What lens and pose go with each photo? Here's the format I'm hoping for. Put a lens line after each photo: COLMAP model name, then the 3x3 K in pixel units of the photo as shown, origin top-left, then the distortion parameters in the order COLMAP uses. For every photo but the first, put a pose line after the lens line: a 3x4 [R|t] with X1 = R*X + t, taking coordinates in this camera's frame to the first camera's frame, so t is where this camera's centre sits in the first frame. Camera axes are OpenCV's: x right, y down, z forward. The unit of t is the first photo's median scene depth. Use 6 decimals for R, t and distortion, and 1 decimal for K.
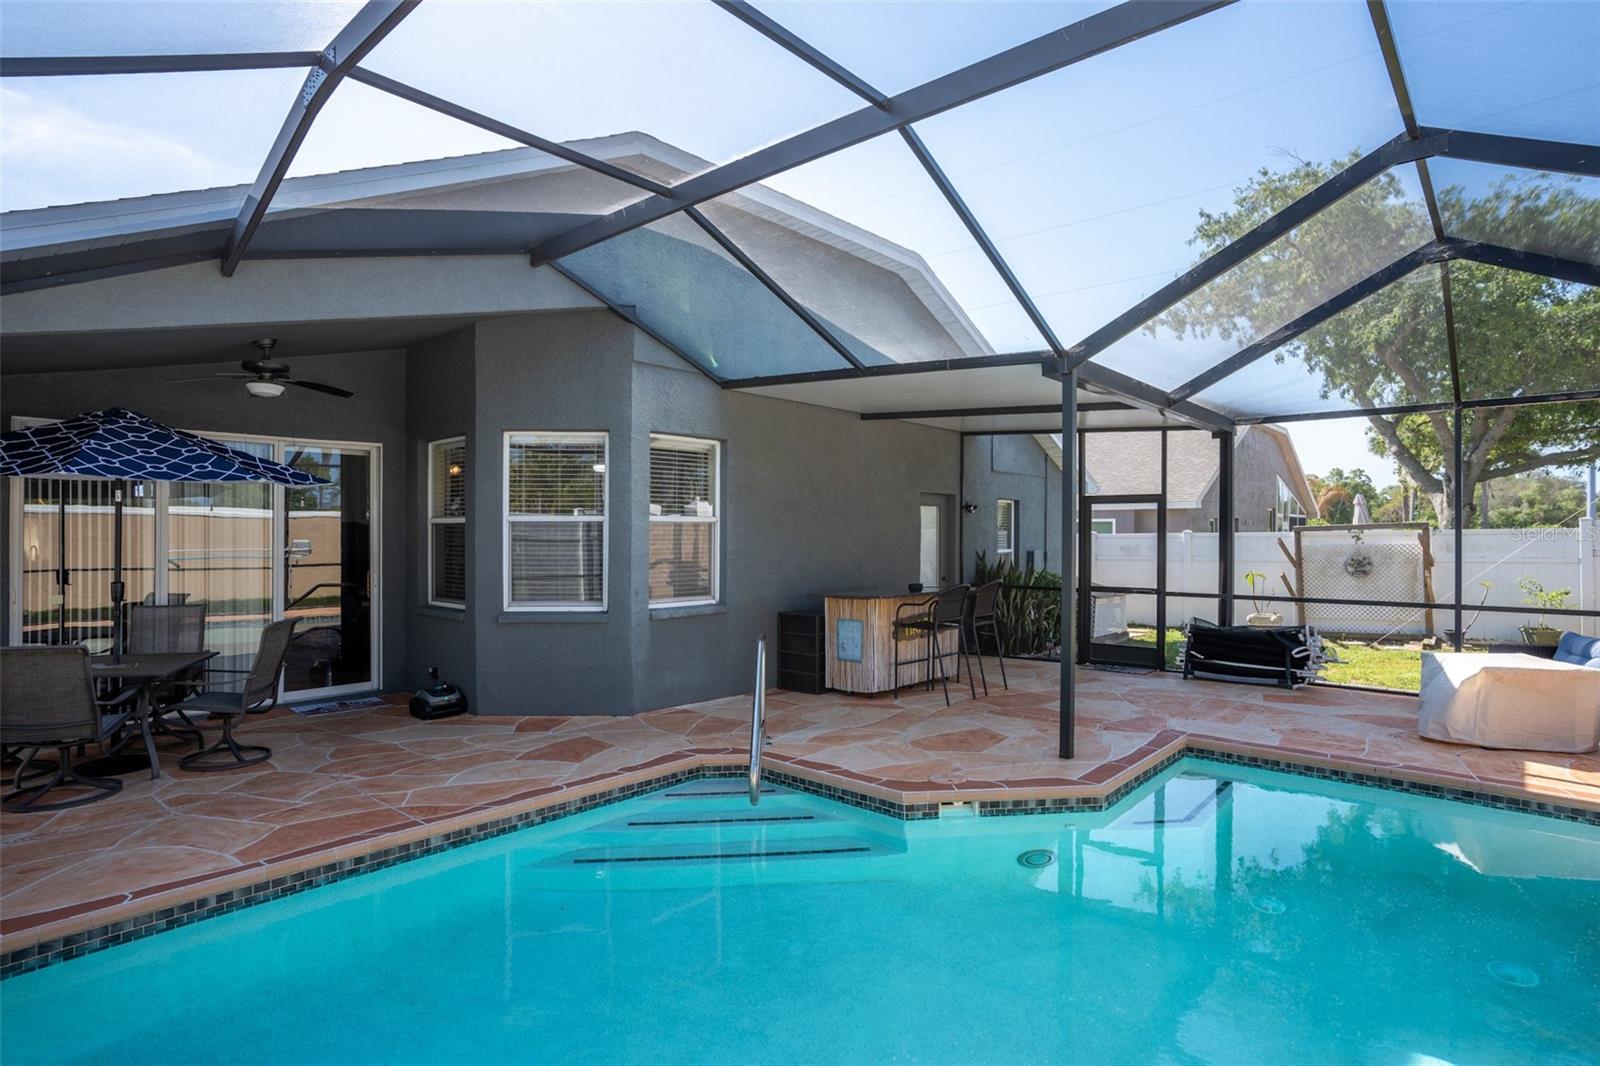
lens RADIAL K [[821.6, 0, 799.9], [0, 821.6, 533.0], [0, 0, 1]] dist [-0.007765, 0.000024]
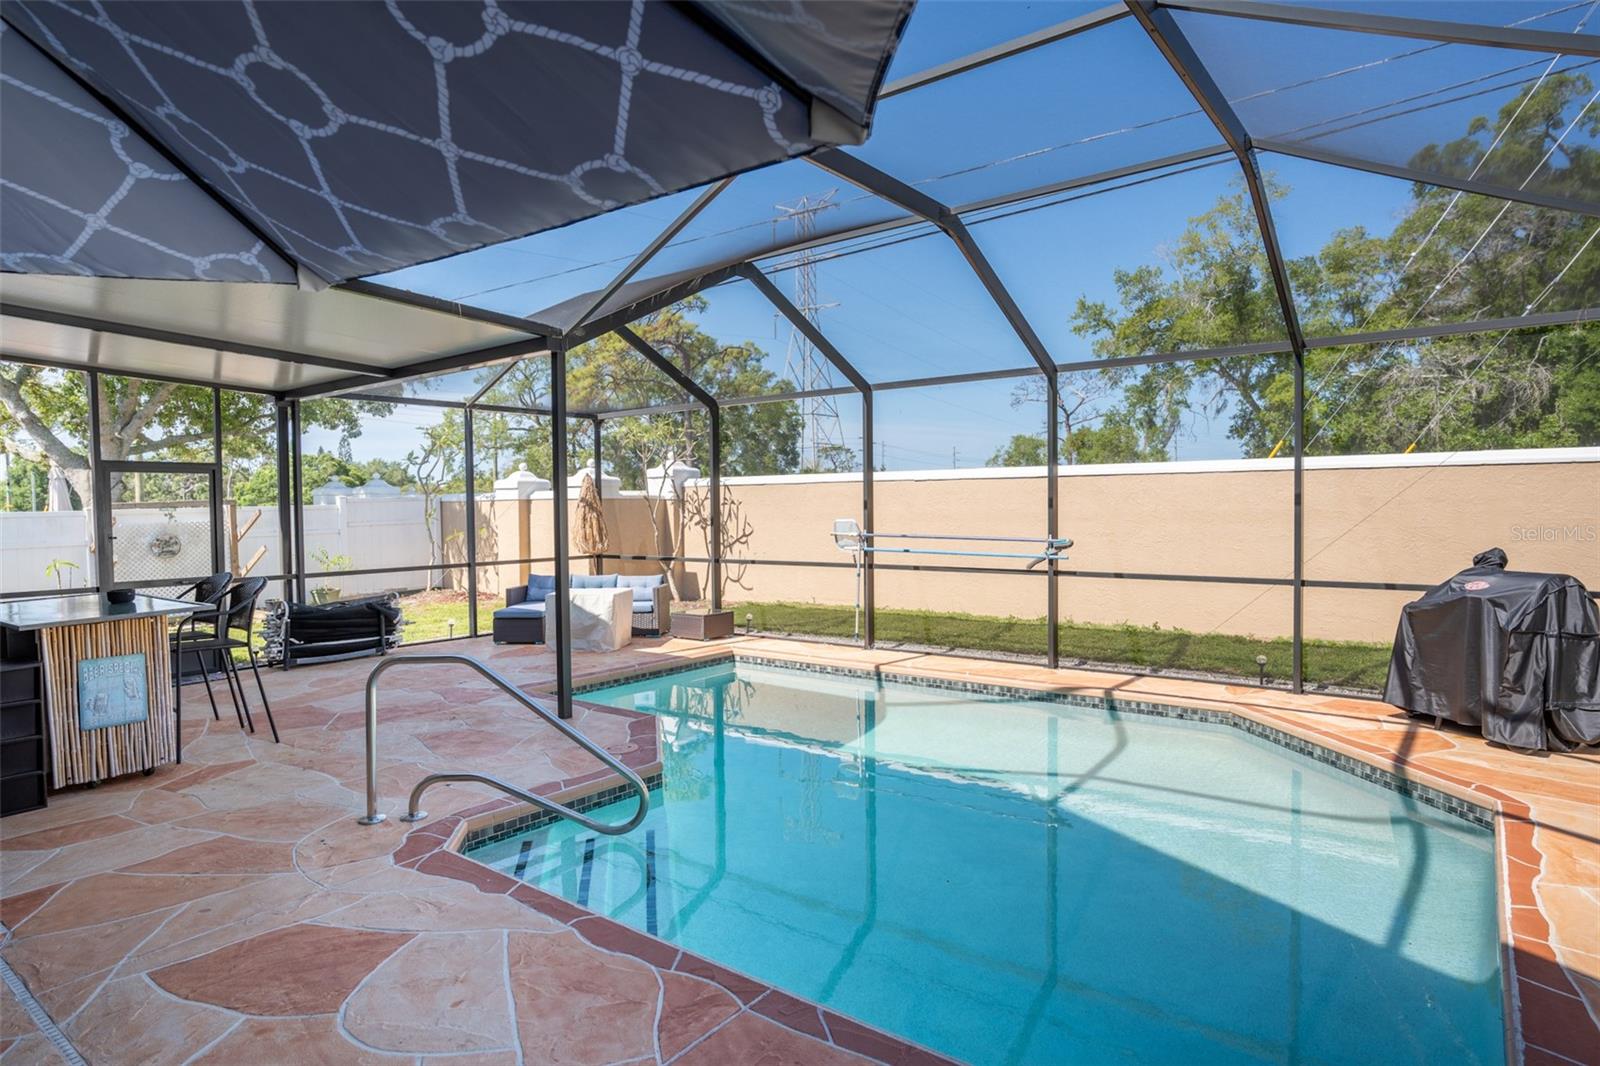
lens RADIAL K [[892.5, 0, 799.3], [0, 892.5, 535.9], [0, 0, 1]] dist [0.000716, 0.000472]
pose [[-0.065081, -0.027558, 0.997499, -0.555893], [0.007358, 0.999578, 0.028095, 0.008635], [-0.997853, 0.009168, -0.064851, 0.523246]]
